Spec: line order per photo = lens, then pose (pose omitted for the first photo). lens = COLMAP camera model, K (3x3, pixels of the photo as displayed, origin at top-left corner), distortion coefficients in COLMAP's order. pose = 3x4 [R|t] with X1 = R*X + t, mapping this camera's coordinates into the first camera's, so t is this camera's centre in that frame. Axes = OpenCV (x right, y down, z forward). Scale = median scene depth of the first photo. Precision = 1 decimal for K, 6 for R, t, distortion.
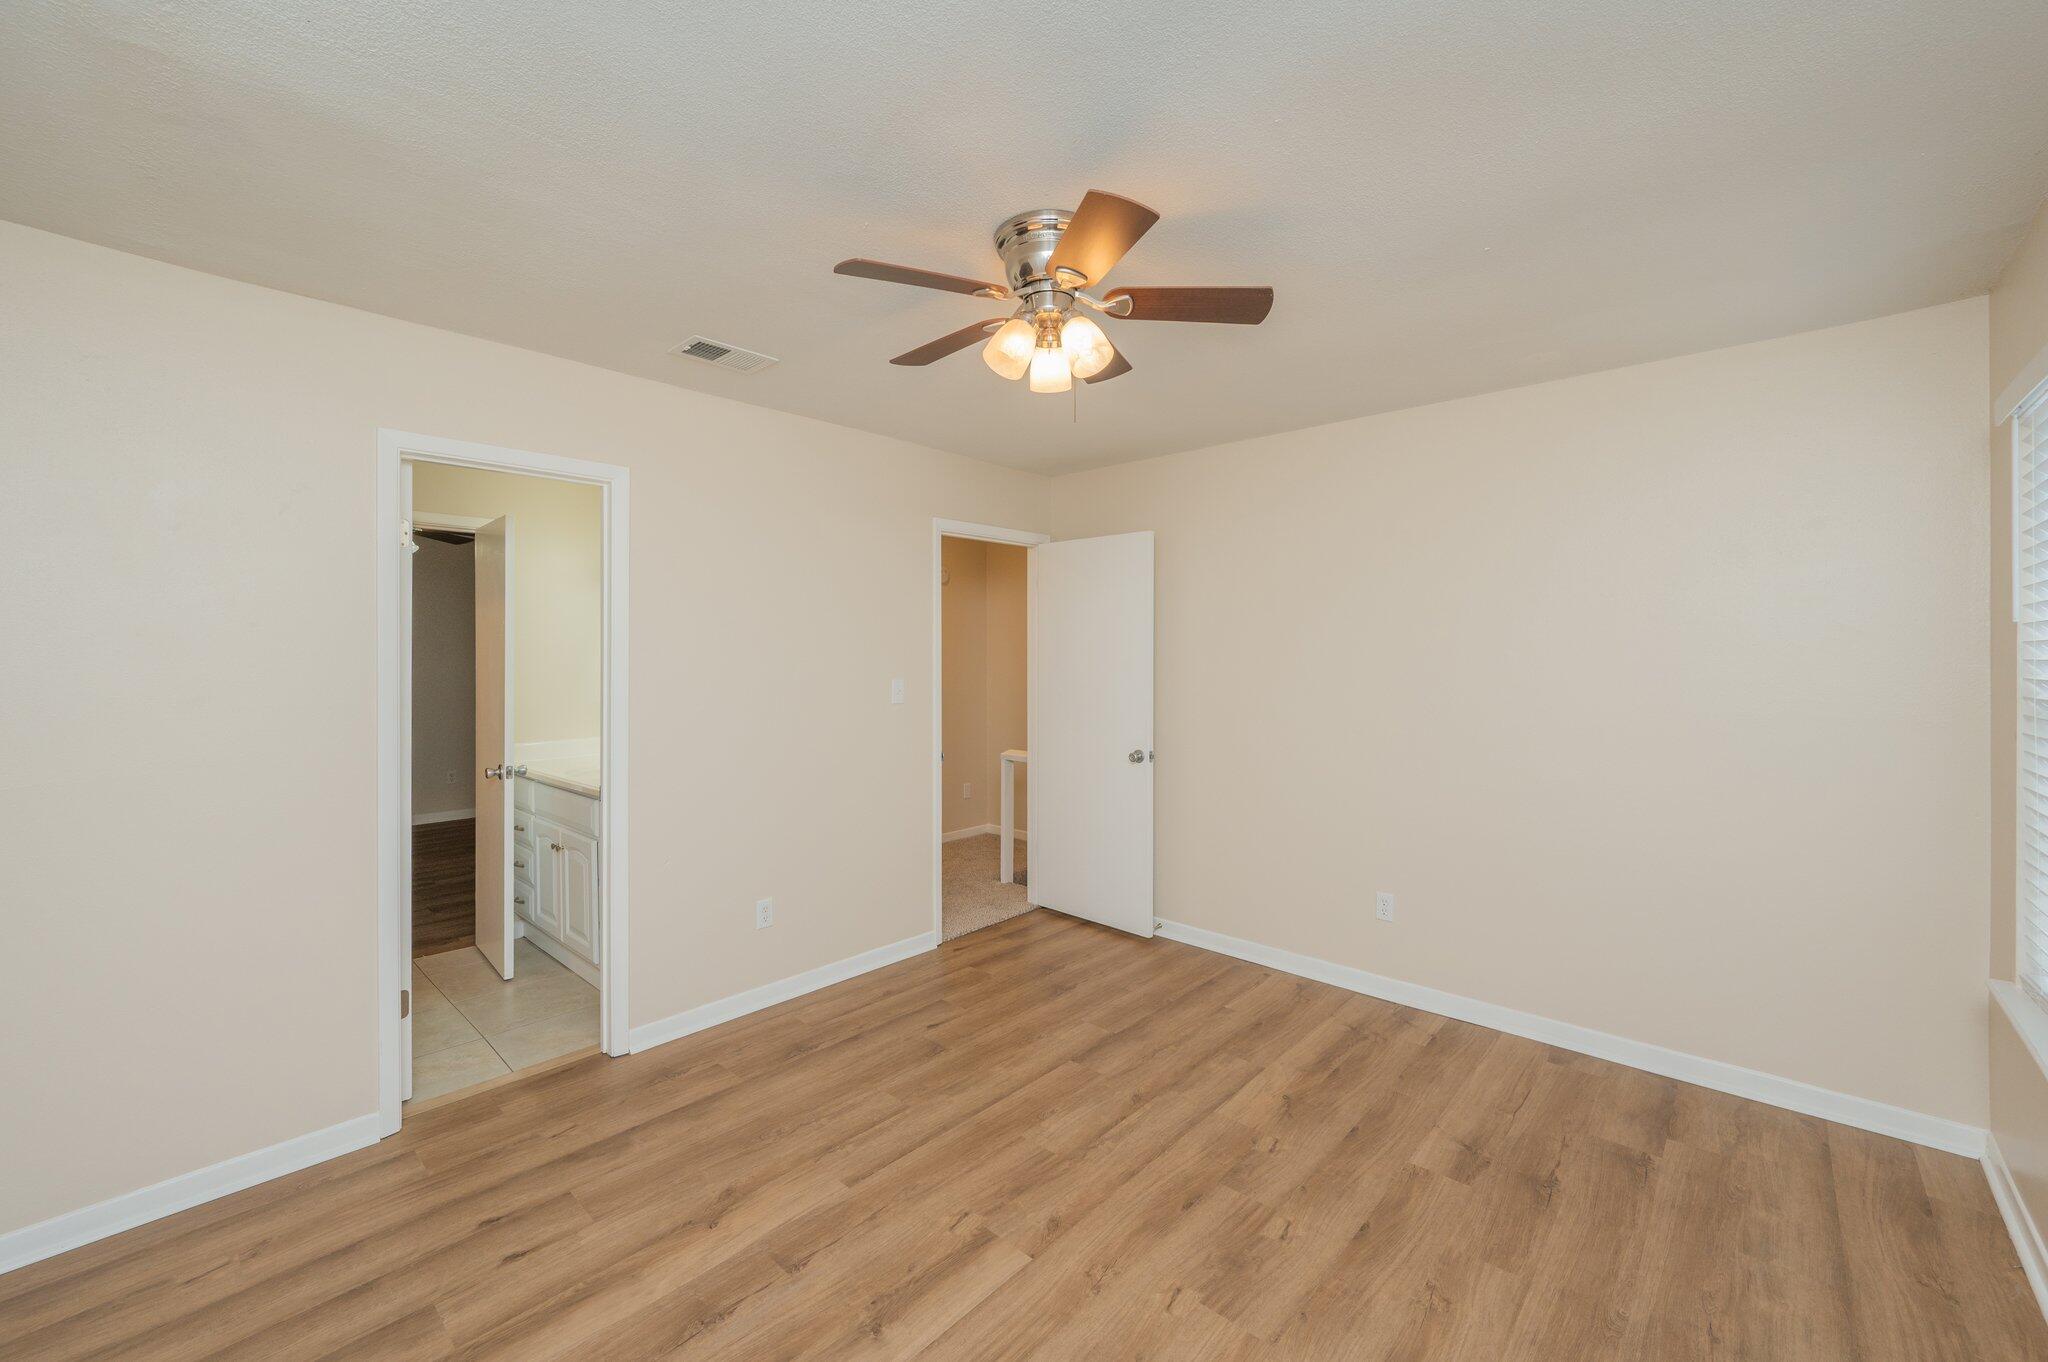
lens RADIAL K [[811.4, 0, 1032.4], [0, 811.4, 661.2], [0, 0, 1]] dist [-0.000031, -0.000001]
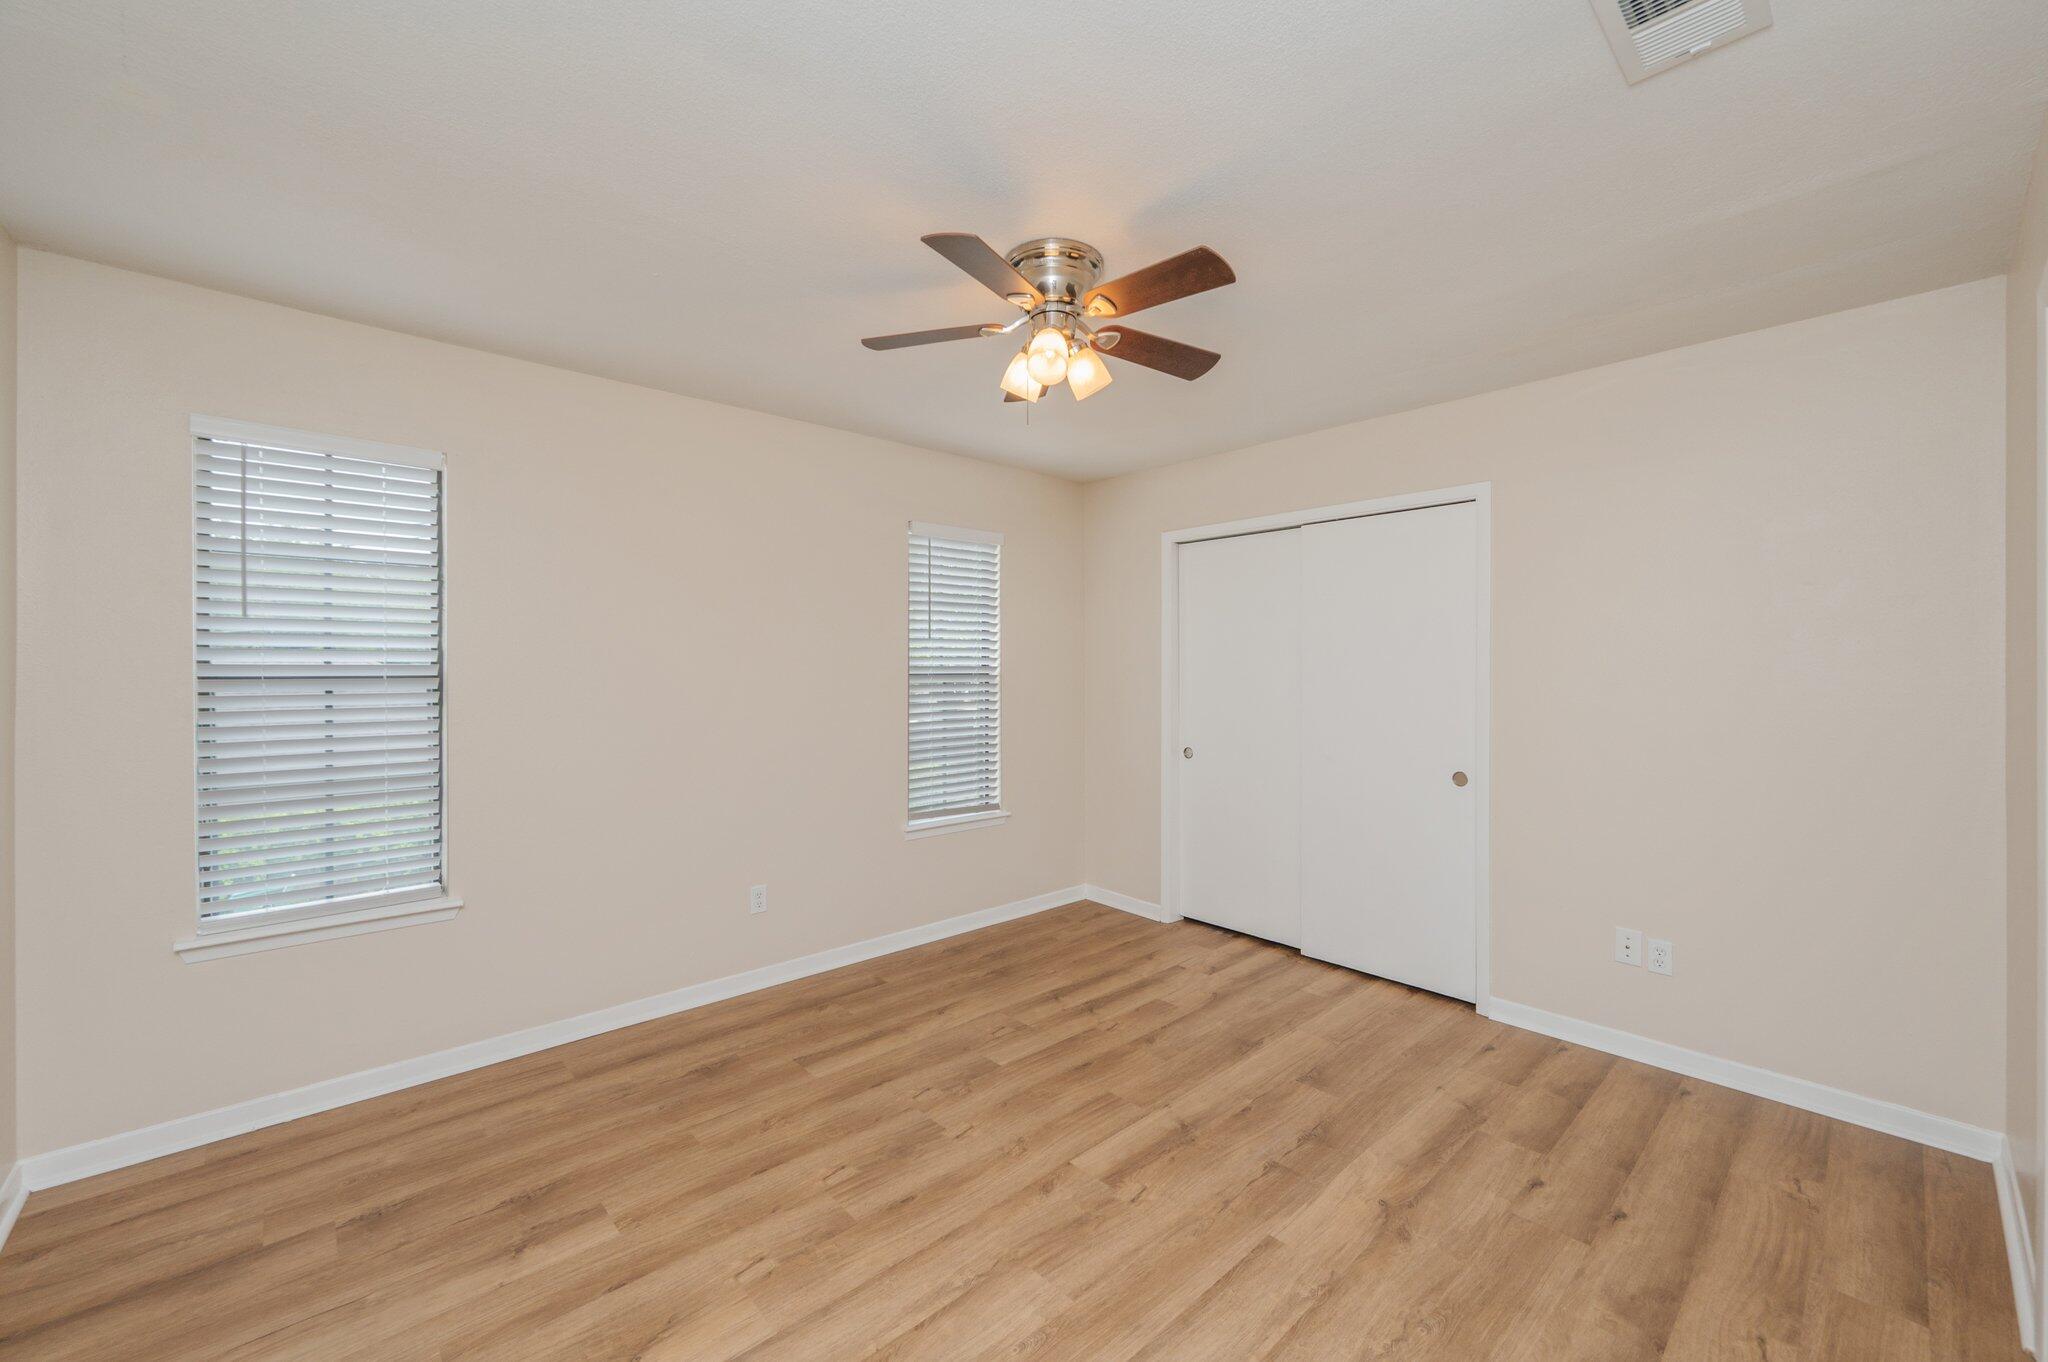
lens RADIAL K [[811.4, 0, 1032.4], [0, 811.4, 661.2], [0, 0, 1]] dist [-0.000031, -0.000001]
pose [[-0.995636, 0.001727, 0.093304, -0.051184], [0.001078, 0.999975, -0.007001, 0.023689], [-0.093314, -0.006870, -0.995613, 1.946071]]
